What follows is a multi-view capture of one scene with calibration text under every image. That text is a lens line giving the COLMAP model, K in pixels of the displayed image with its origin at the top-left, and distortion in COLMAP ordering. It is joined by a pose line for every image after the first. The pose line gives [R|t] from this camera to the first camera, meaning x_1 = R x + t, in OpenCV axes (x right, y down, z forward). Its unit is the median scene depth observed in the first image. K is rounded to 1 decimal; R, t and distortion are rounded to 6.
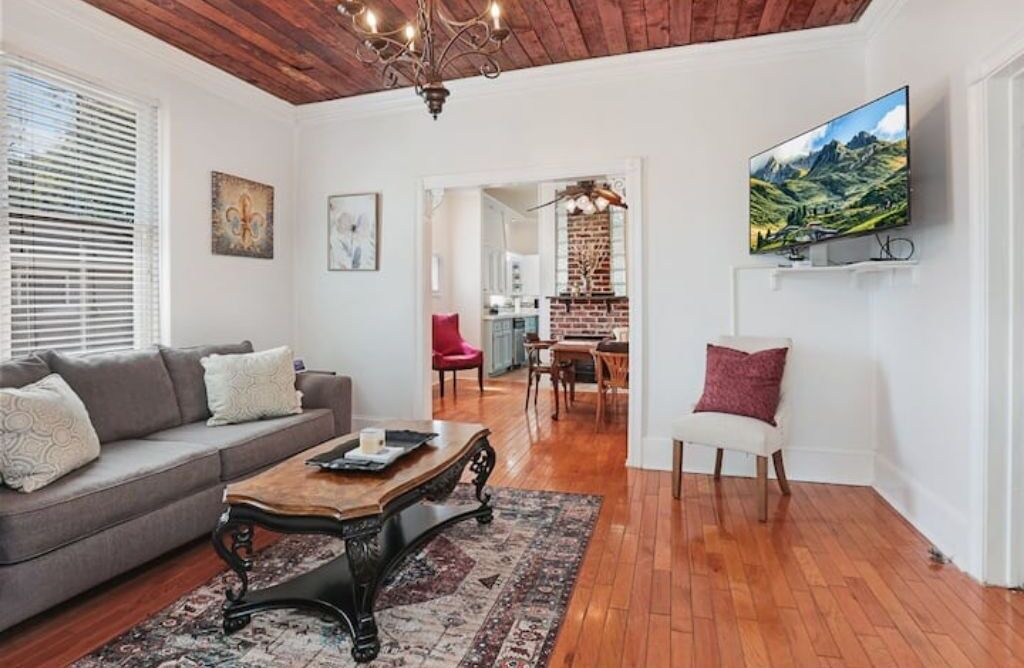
lens RADIAL K [[512.6, 0, 512.3], [0, 512.6, 302.1], [0, 0, 1]] dist [-0.057347, 0.000239]
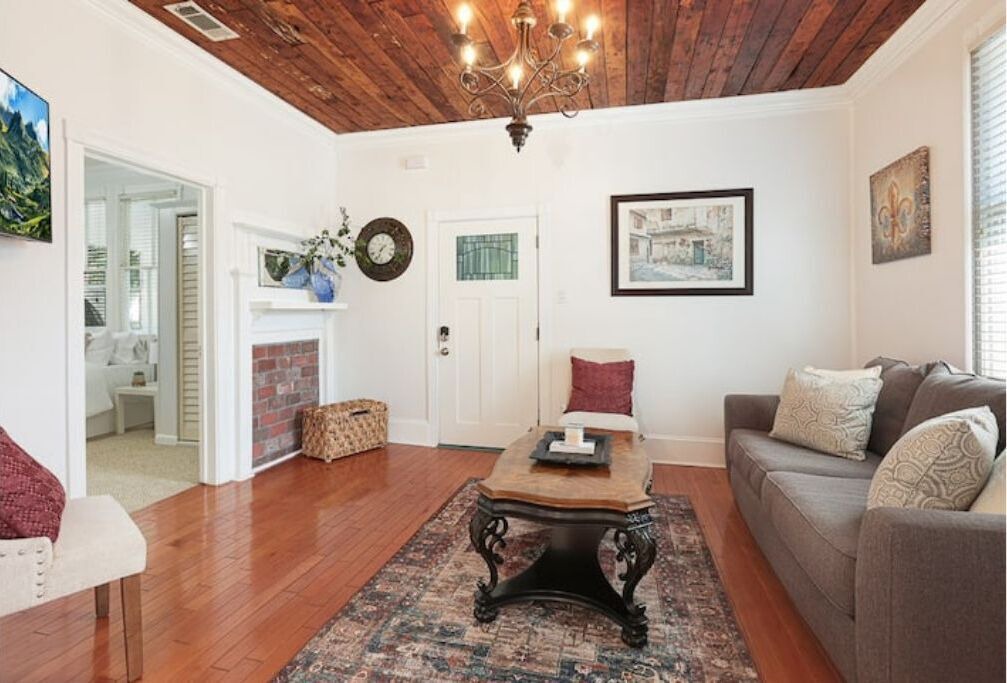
lens RADIAL K [[490.4, 0, 503.3], [0, 490.4, 322.3], [0, 0, 1]] dist [0.000555, 0.000021]
pose [[-0.998292, 0.008868, -0.057737, -0.043590], [0.007886, 0.999821, 0.017208, -0.002192], [0.057879, 0.016723, -0.998184, 1.714691]]
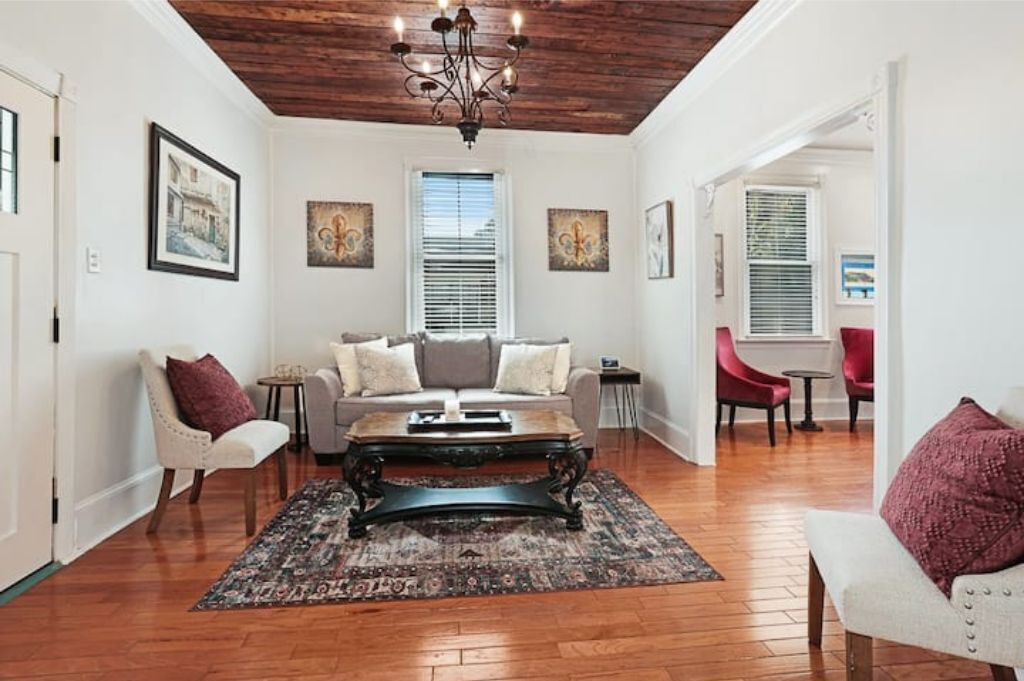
lens RADIAL K [[491.0, 0, 511.6], [0, 491.0, 312.6], [0, 0, 1]] dist [-0.048230, 0.000364]
pose [[0.402169, 0.009226, -0.915519, 0.753784], [-0.018693, 0.999824, 0.001864, 0.020646], [0.915375, 0.016364, 0.402270, 0.515646]]
